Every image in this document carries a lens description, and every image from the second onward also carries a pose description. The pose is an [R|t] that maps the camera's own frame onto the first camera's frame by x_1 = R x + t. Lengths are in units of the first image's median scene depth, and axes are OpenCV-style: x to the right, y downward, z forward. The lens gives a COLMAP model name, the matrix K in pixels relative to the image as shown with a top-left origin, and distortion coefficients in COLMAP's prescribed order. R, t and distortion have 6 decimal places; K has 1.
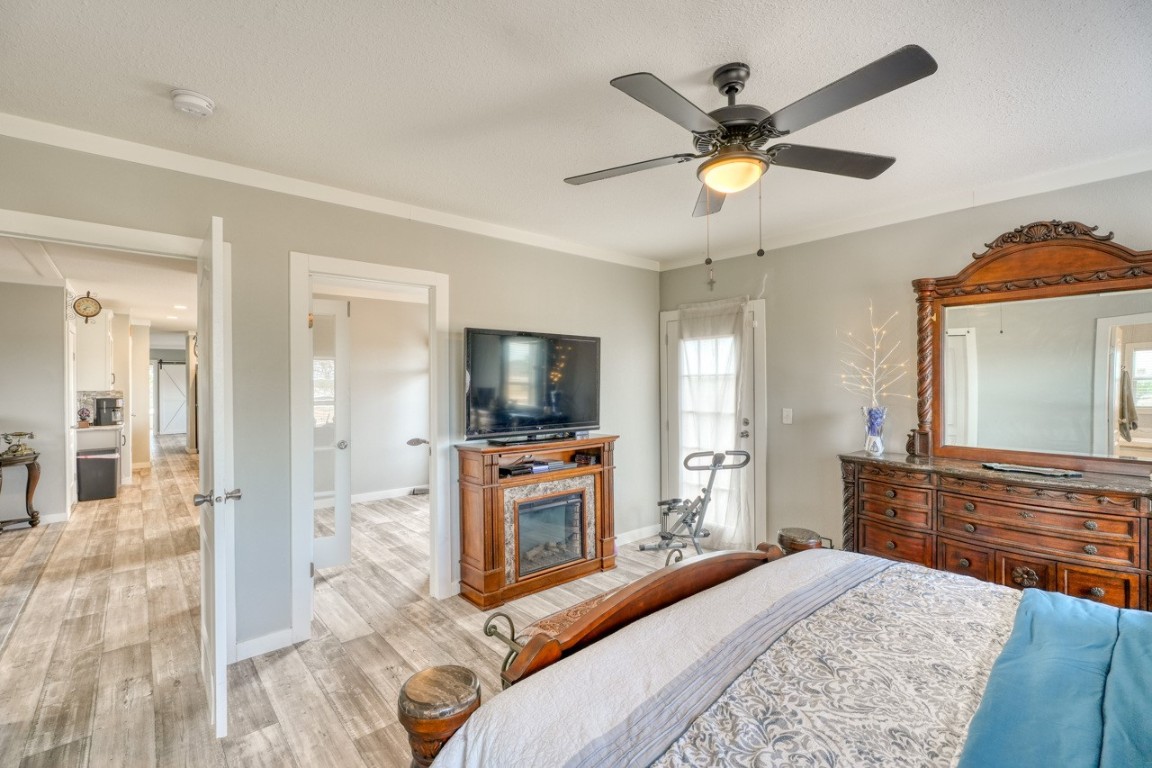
lens RADIAL K [[514.5, 0, 577.3], [0, 514.5, 384.6], [0, 0, 1]] dist [0.000229, 0.001540]
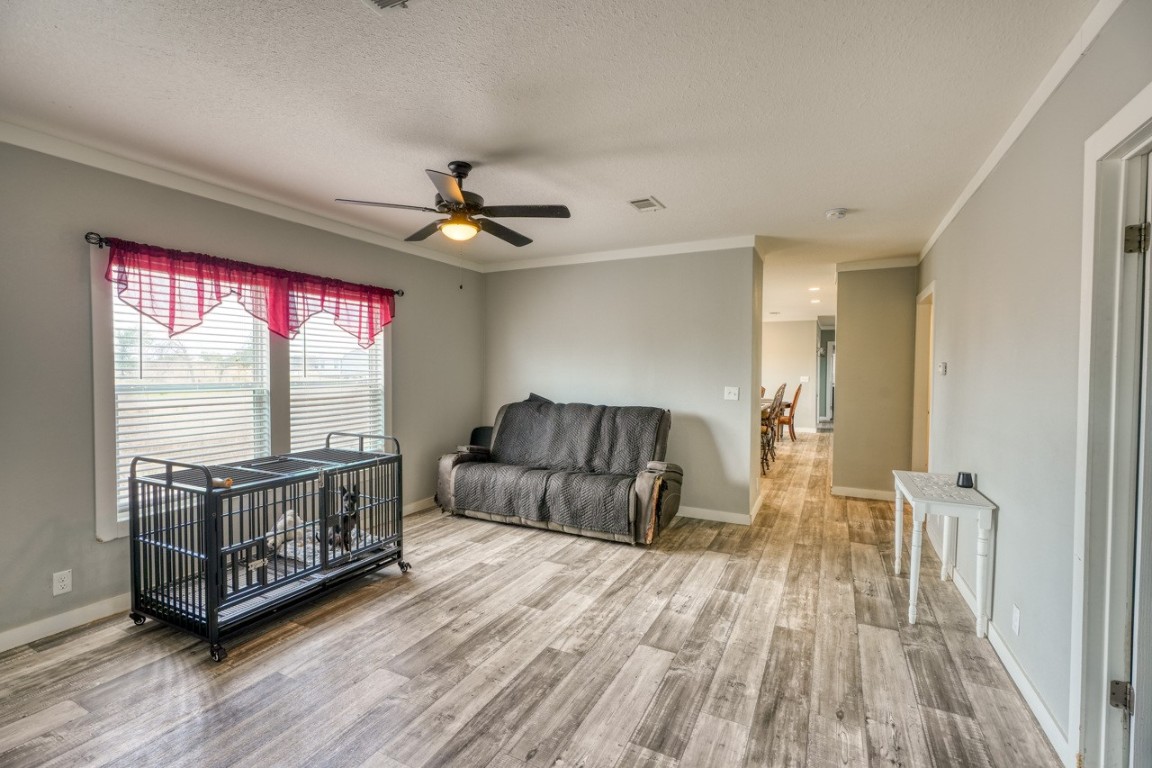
lens RADIAL K [[514.5, 0, 569.8], [0, 514.5, 381.2], [0, 0, 1]] dist [0.000229, 0.001540]
pose [[-0.374930, -0.016147, 0.926913, -1.293213], [0.005151, 0.999797, 0.019500, 0.017153], [-0.927039, 0.012086, -0.374770, 1.607720]]
